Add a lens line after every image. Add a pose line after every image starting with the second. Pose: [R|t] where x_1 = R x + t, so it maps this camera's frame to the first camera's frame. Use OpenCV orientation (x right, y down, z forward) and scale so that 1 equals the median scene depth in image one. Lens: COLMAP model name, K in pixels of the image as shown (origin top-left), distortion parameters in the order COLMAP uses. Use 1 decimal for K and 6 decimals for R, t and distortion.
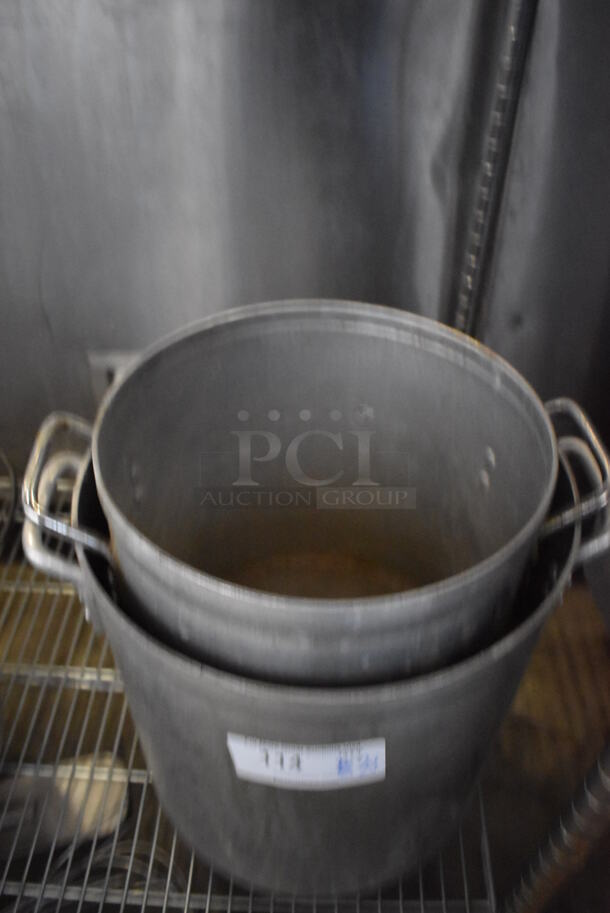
lens RADIAL K [[727.0, 0, 302.2], [0, 727.0, 475.4], [0, 0, 1]] dist [-0.085186, 0.001606]
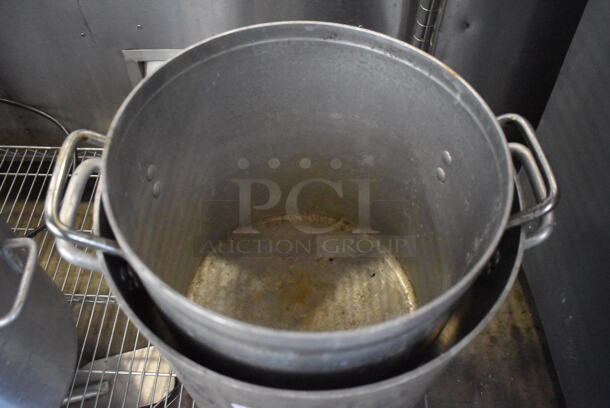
lens RADIAL K [[494.9, 0, 305.0], [0, 494.9, 204.0], [0, 0, 1]] dist [-0.074282, 0.001359]
pose [[0.999904, -0.008452, 0.010972, 0.012395], [0.006336, 0.983601, 0.180248, -0.096034], [-0.012316, -0.180161, 0.983560, 0.181744]]
